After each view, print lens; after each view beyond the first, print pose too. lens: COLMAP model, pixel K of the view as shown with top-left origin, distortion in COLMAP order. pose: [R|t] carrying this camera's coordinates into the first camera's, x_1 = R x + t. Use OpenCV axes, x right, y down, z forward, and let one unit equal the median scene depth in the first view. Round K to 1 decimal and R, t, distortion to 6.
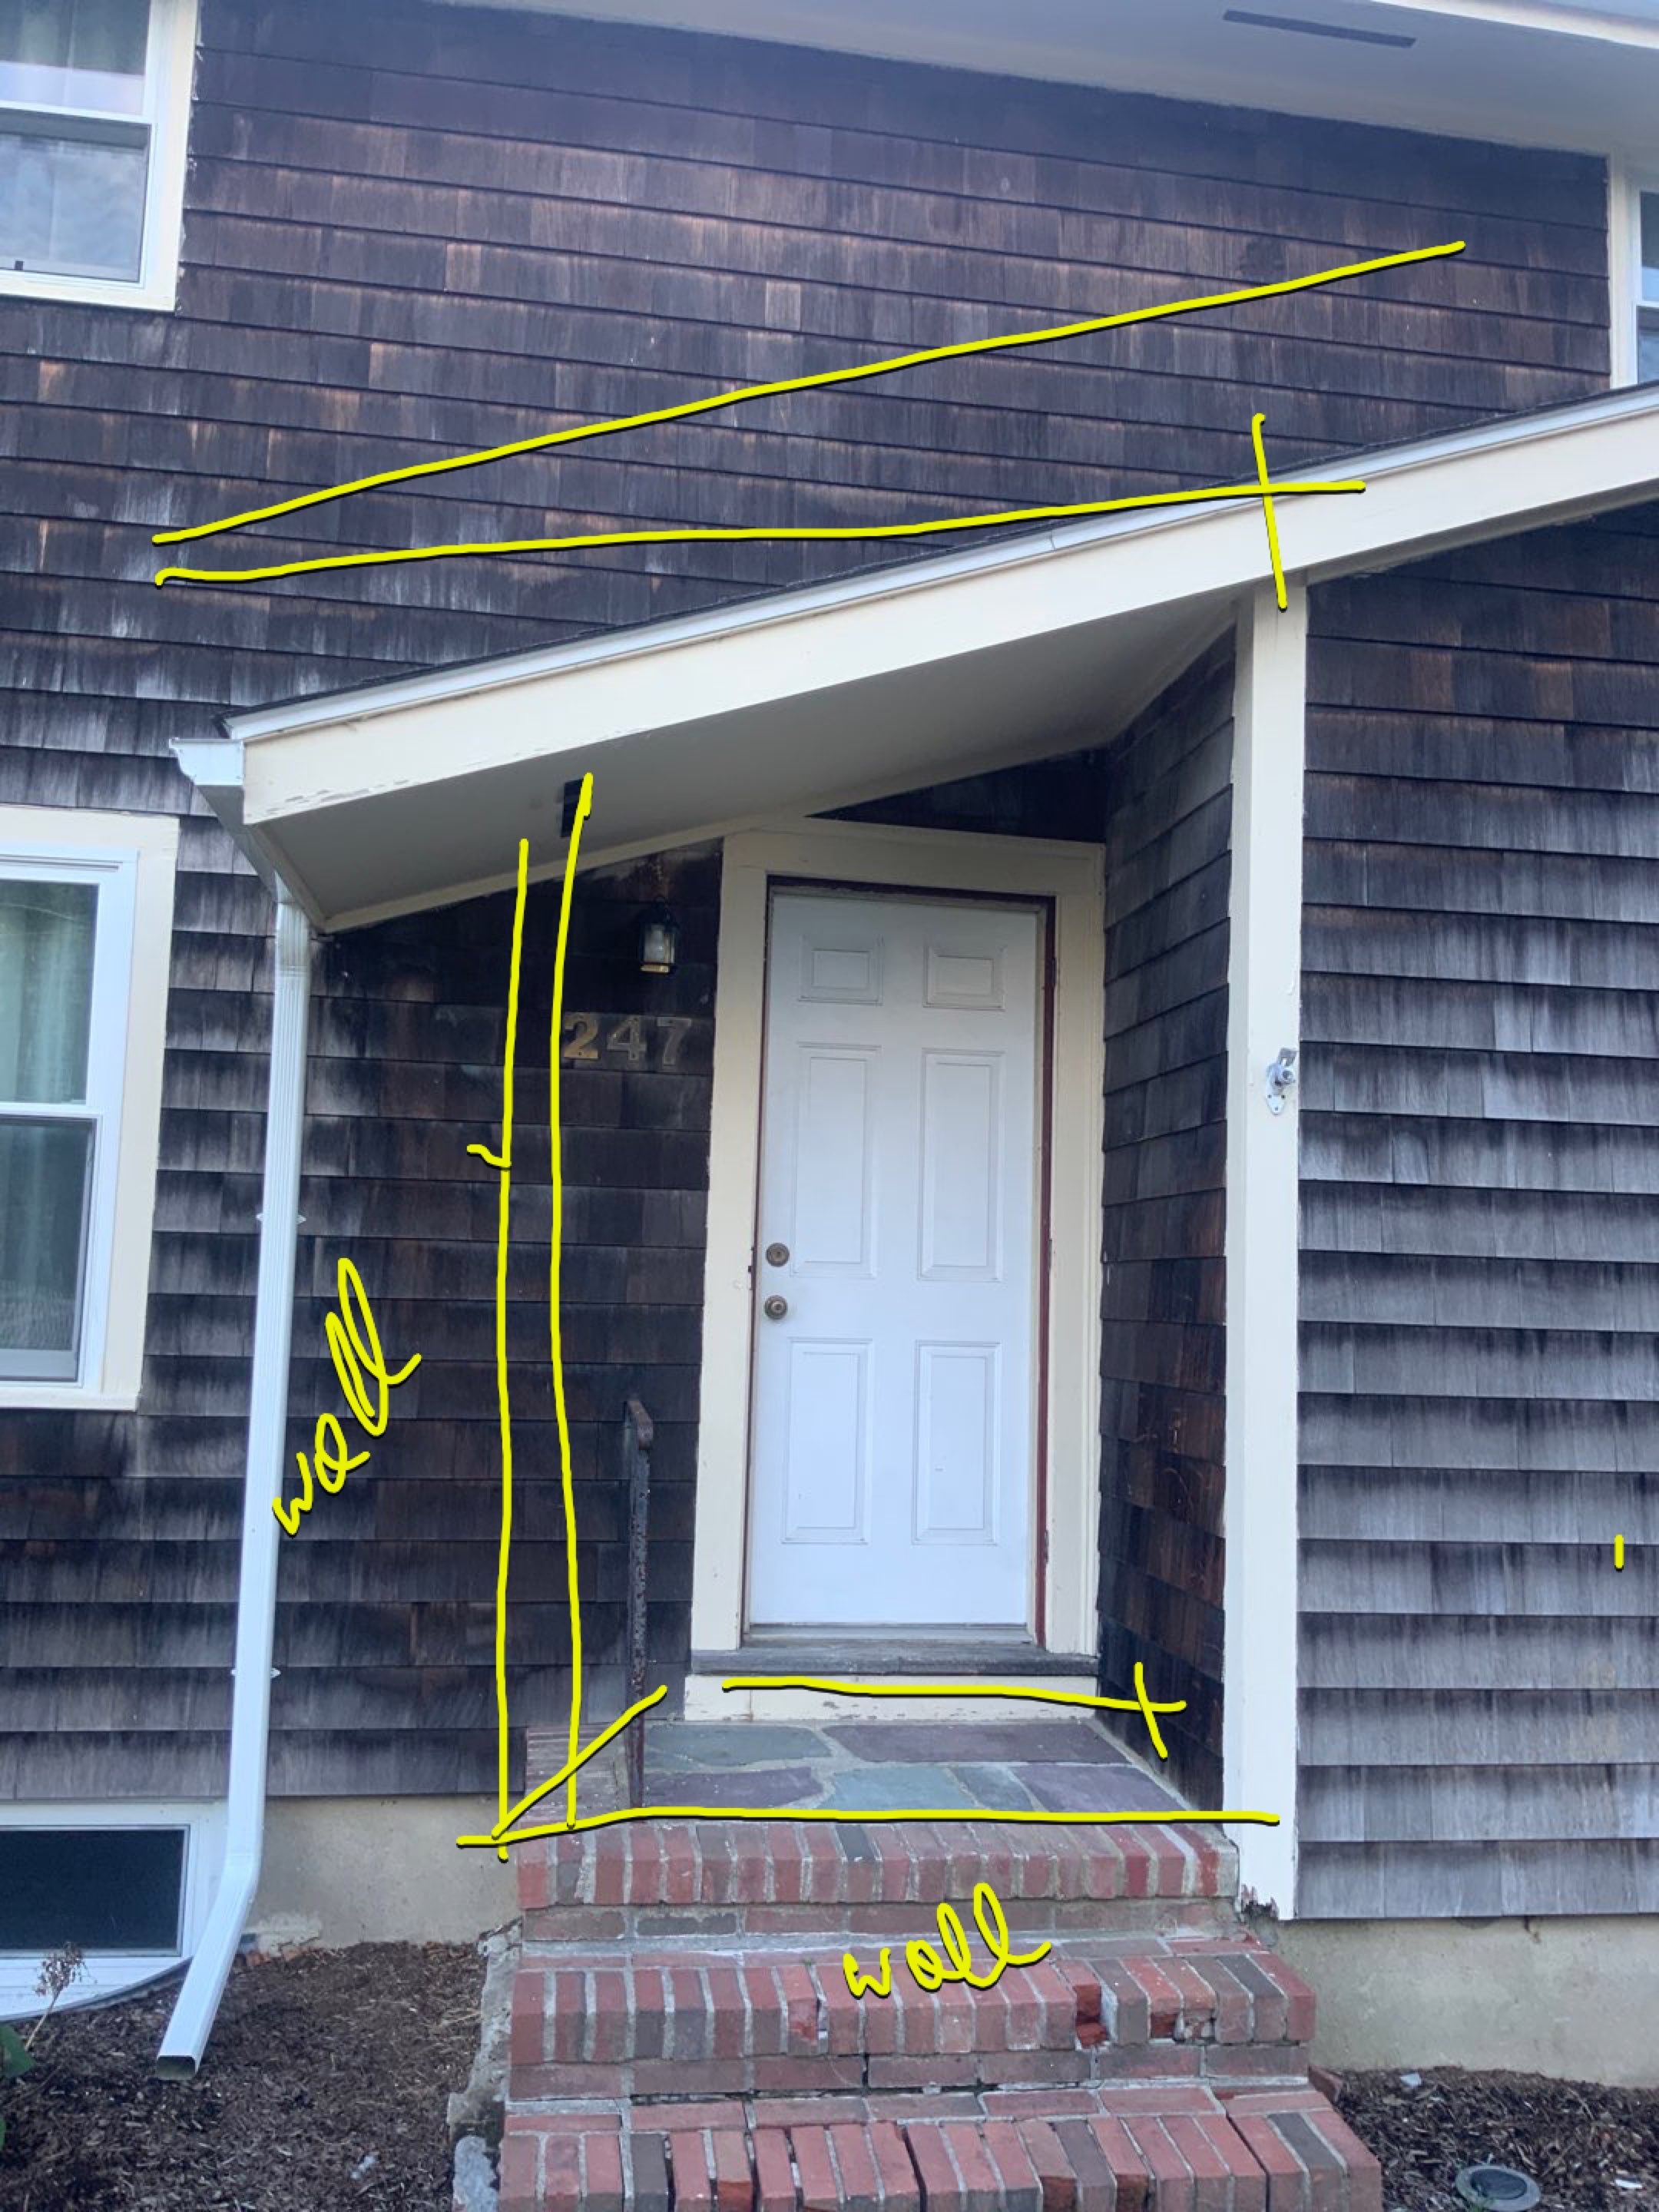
lens RADIAL K [[1840.5, 0, 841.7], [0, 1840.5, 1108.7], [0, 0, 1]] dist [0.074447, -0.142580]
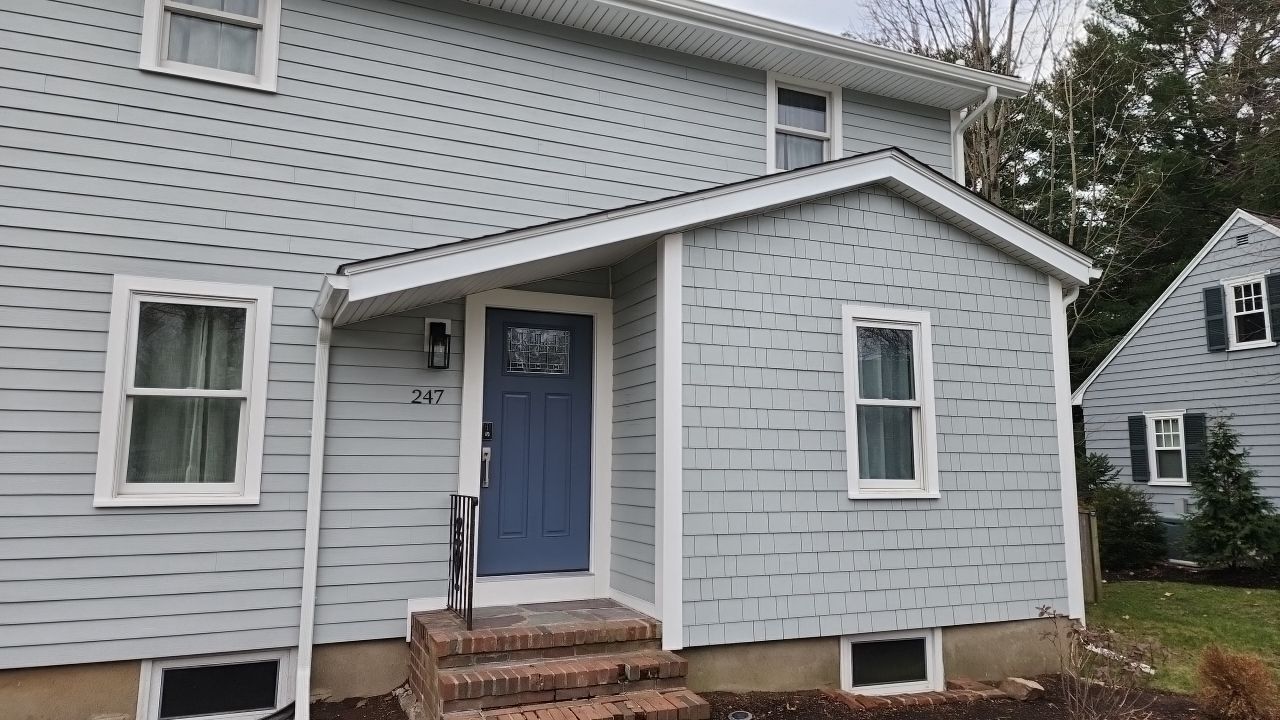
lens RADIAL K [[857.2, 0, 656.7], [0, 857.2, 349.8], [0, 0, 1]] dist [0.073417, -0.054778]
pose [[0.963328, 0.007357, 0.268225, -0.164434], [0.002129, 0.999383, -0.035060, -0.016811], [-0.268317, 0.034345, 0.962718, -0.371493]]
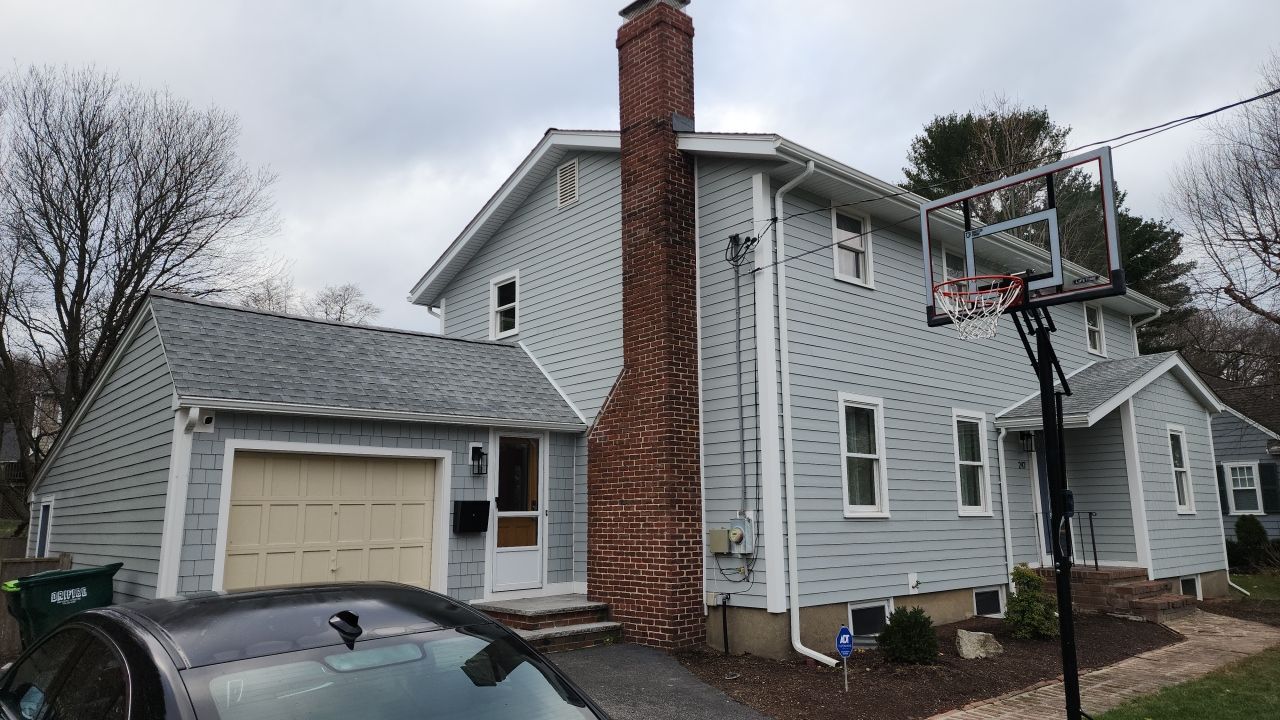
lens RADIAL K [[868.1, 0, 642.0], [0, 868.1, 359.7], [0, 0, 1]] dist [0.087715, -0.074956]
pose [[0.828830, 0.060121, 0.556261, -2.792675], [-0.016903, 0.996447, -0.082512, -0.075289], [-0.559246, 0.058986, 0.826901, -0.660626]]
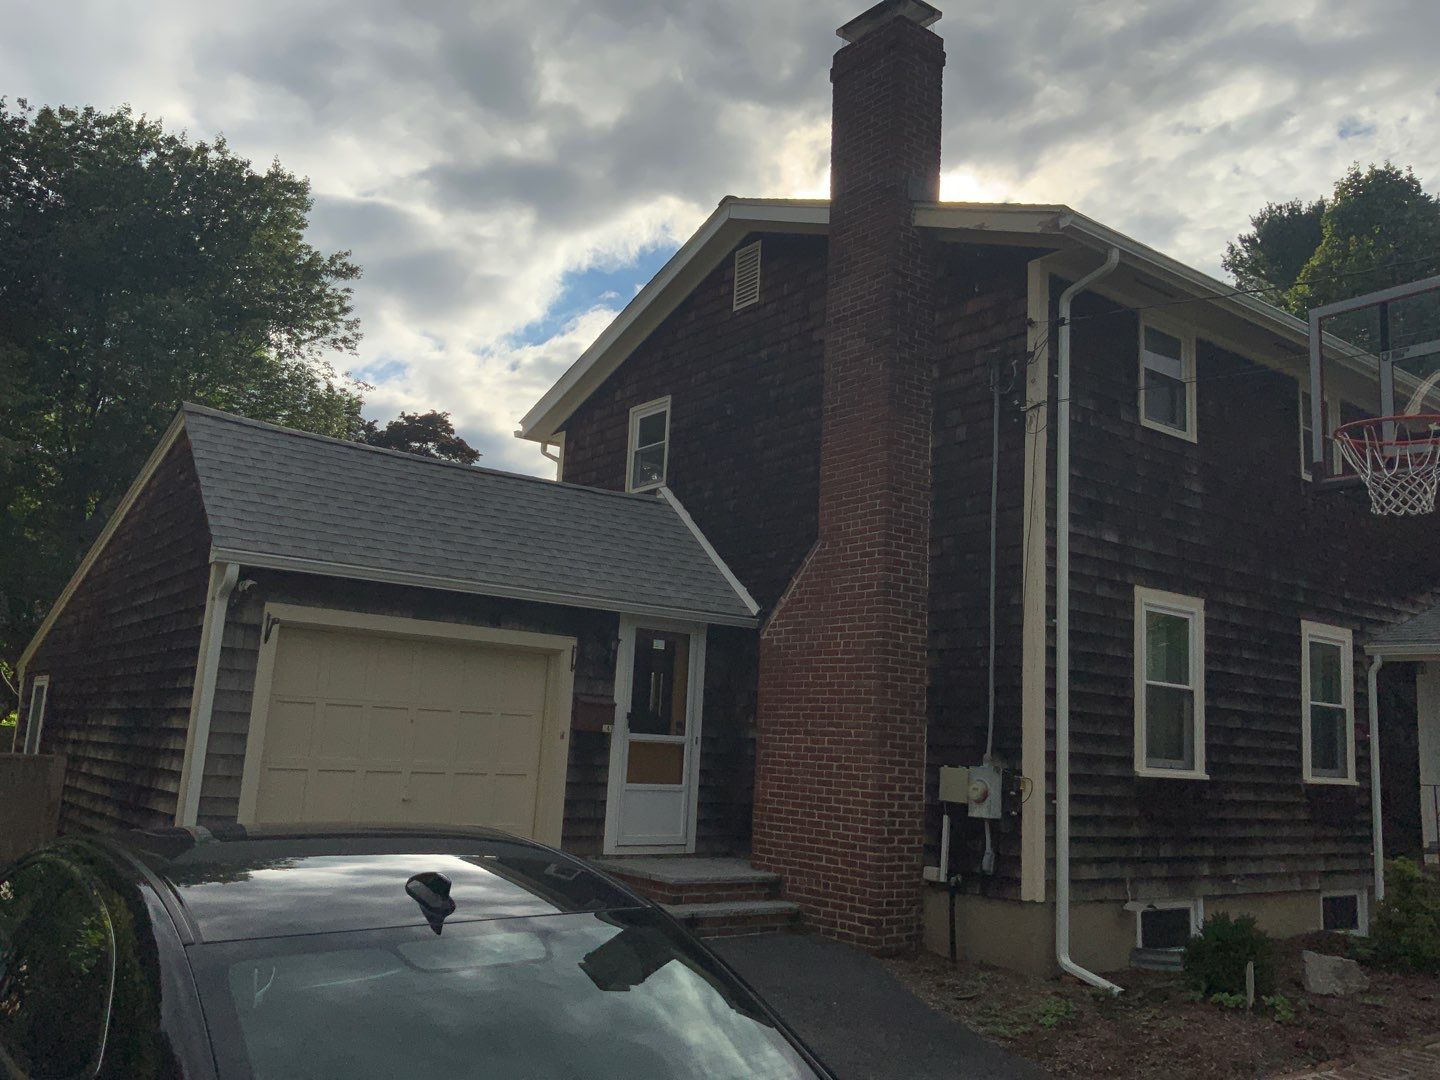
lens RADIAL K [[1198.1, 0, 706.9], [0, 1198.1, 538.1], [0, 0, 1]] dist [0.074447, -0.142580]
pose [[0.874982, 0.097988, 0.474135, -2.778807], [-0.072044, 0.994753, -0.072630, -0.070090], [-0.478765, 0.029391, 0.877451, -0.568856]]
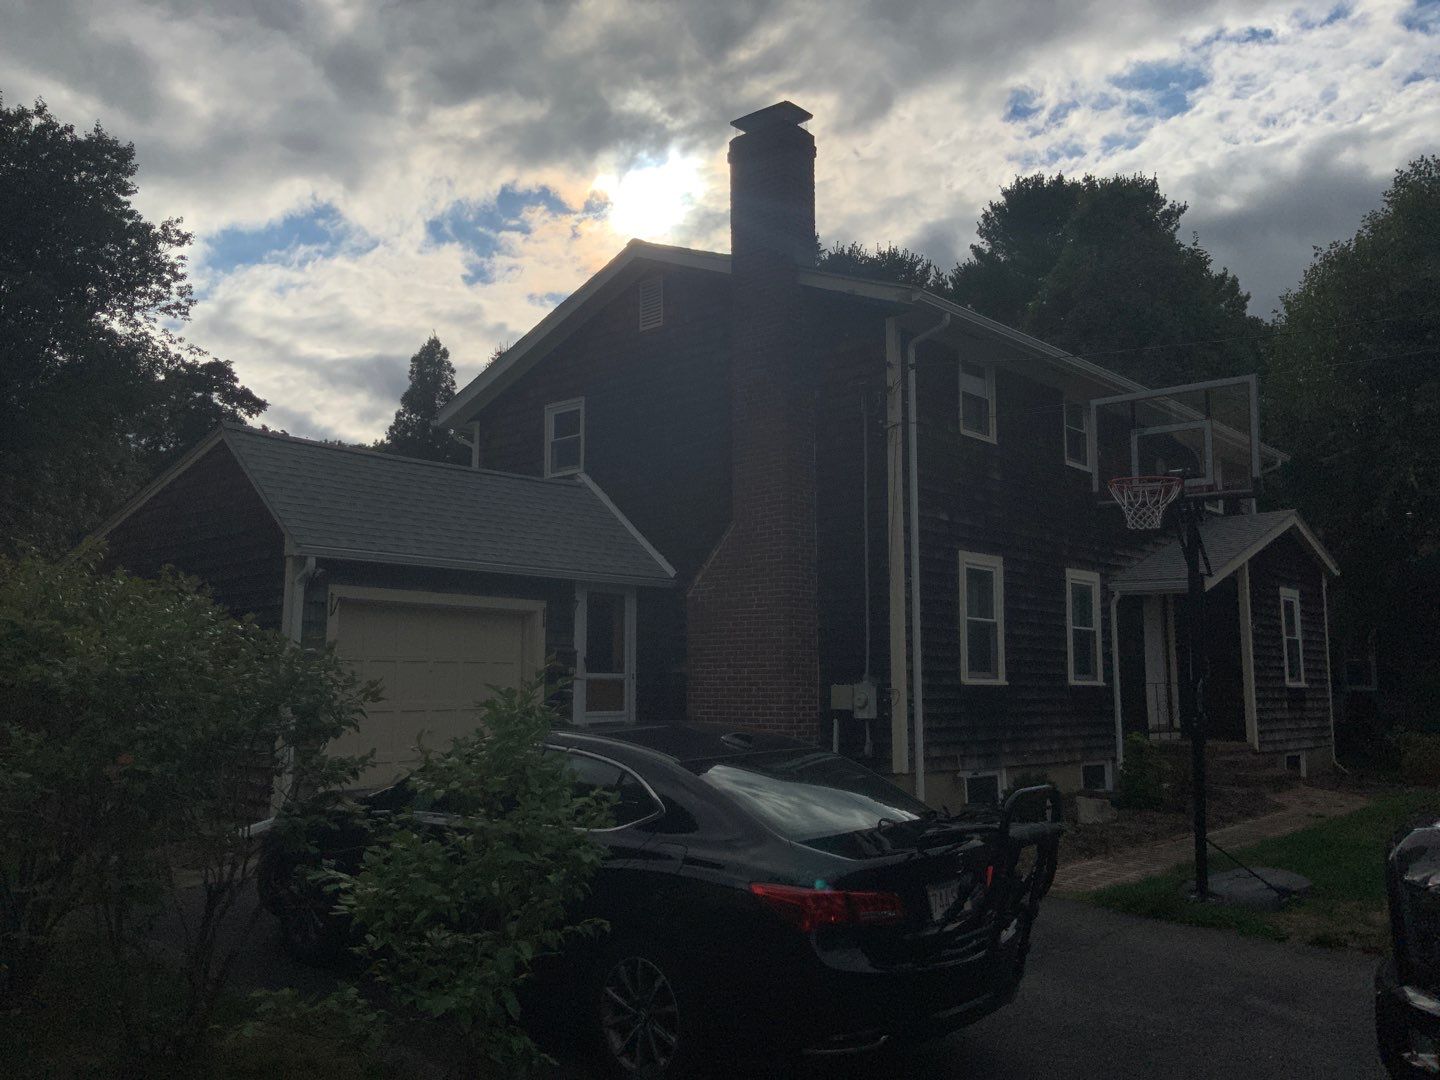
lens RADIAL K [[1198.1, 0, 707.7], [0, 1198.1, 538.6], [0, 0, 1]] dist [0.074447, -0.142580]
pose [[0.770407, 0.050266, 0.635567, -3.457559], [-0.040187, 0.998733, -0.030277, -0.108830], [-0.636284, -0.002216, 0.771451, -0.948138]]
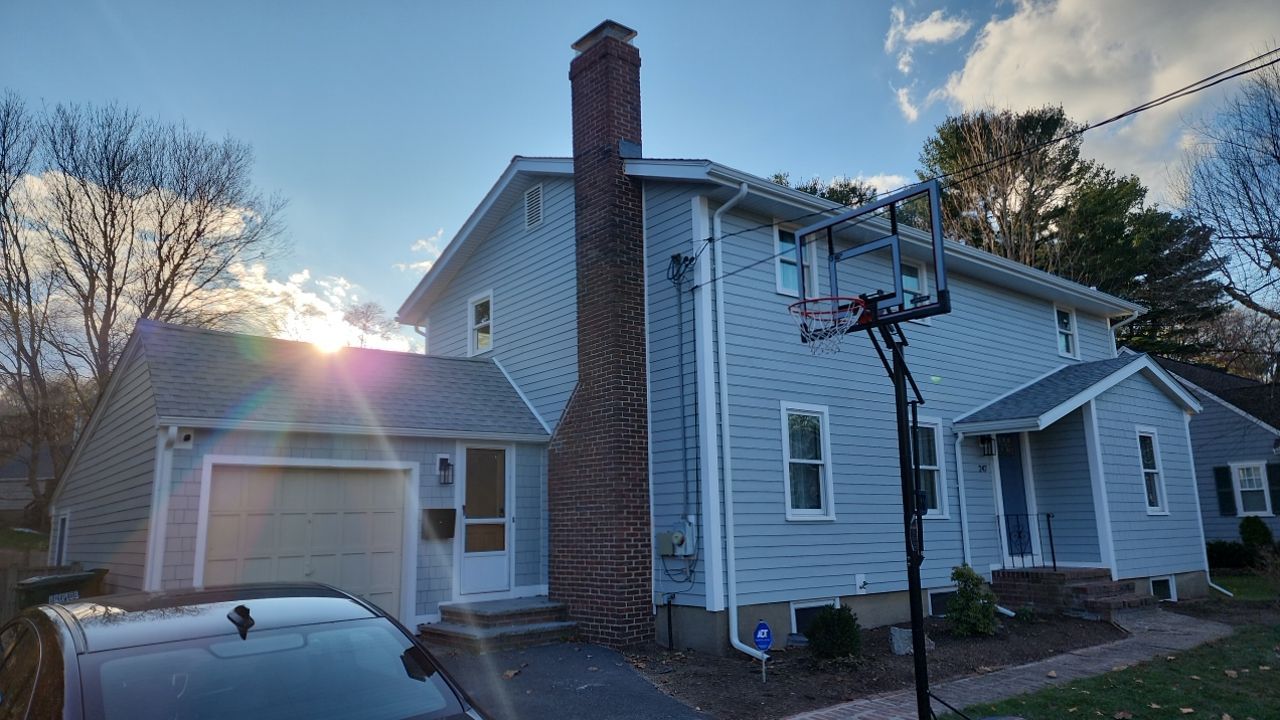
lens RADIAL K [[868.1, 0, 624.1], [0, 868.1, 364.3], [0, 0, 1]] dist [0.087715, -0.074956]
pose [[0.859331, 0.045605, 0.509383, -2.684068], [-0.002058, 0.996317, -0.085727, -0.082311], [-0.511416, 0.072620, 0.856259, -0.884296]]
